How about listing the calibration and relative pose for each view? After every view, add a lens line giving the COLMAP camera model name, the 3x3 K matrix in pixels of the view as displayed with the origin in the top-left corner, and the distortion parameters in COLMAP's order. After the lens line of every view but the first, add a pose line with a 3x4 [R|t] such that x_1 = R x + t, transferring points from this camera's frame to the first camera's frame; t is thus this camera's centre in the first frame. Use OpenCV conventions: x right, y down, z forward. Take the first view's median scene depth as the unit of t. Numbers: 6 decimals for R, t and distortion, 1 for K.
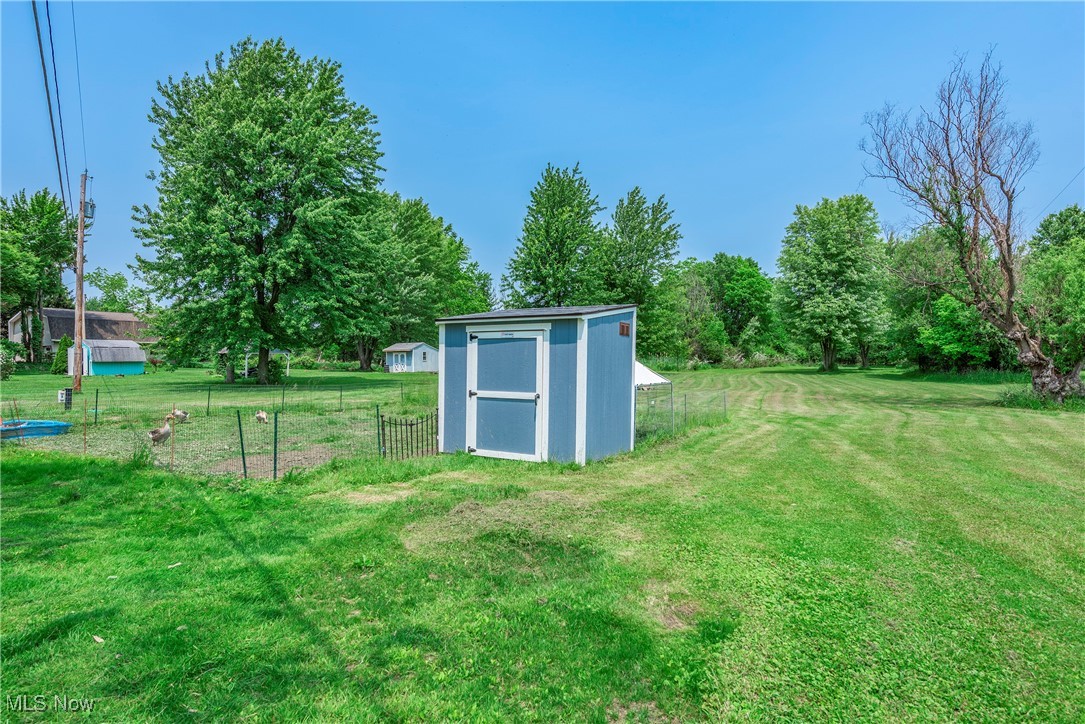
lens RADIAL K [[553.7, 0, 541.7], [0, 553.7, 380.5], [0, 0, 1]] dist [0.001317, 0.000063]
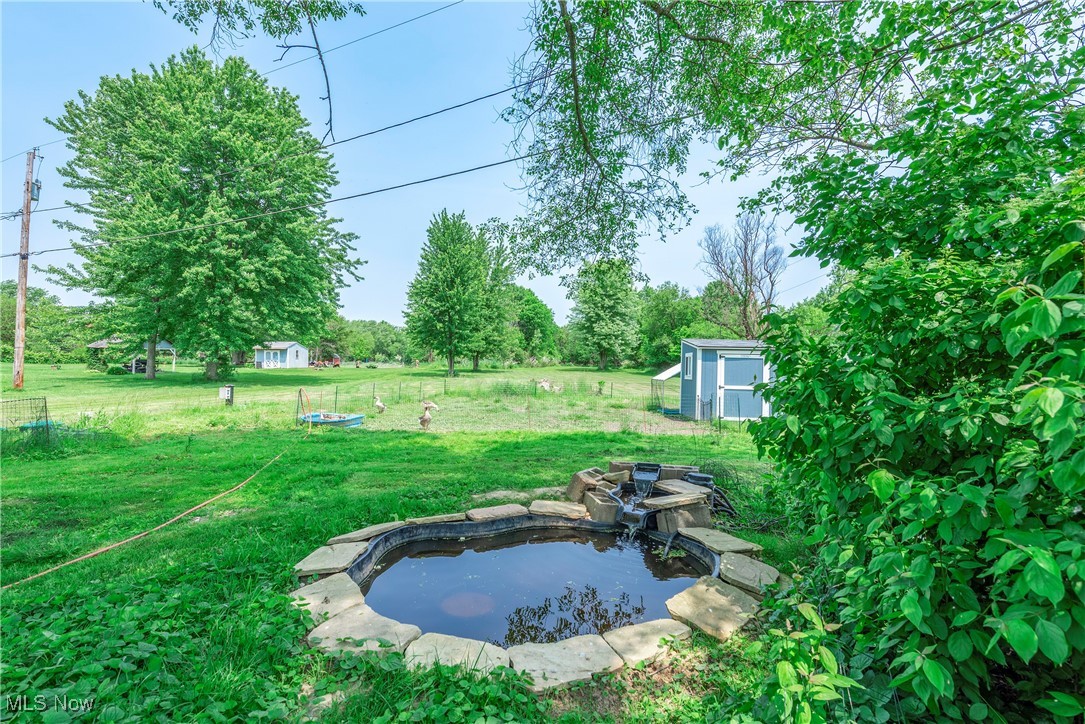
lens RADIAL K [[433.3, 0, 541.5], [0, 433.3, 368.5], [0, 0, 1]] dist [-0.000301, 0.000476]
pose [[0.900093, 0.008776, 0.435609, -0.176296], [-0.001817, 0.999864, -0.016389, -0.001904], [-0.435694, 0.013961, 0.899987, -0.005417]]
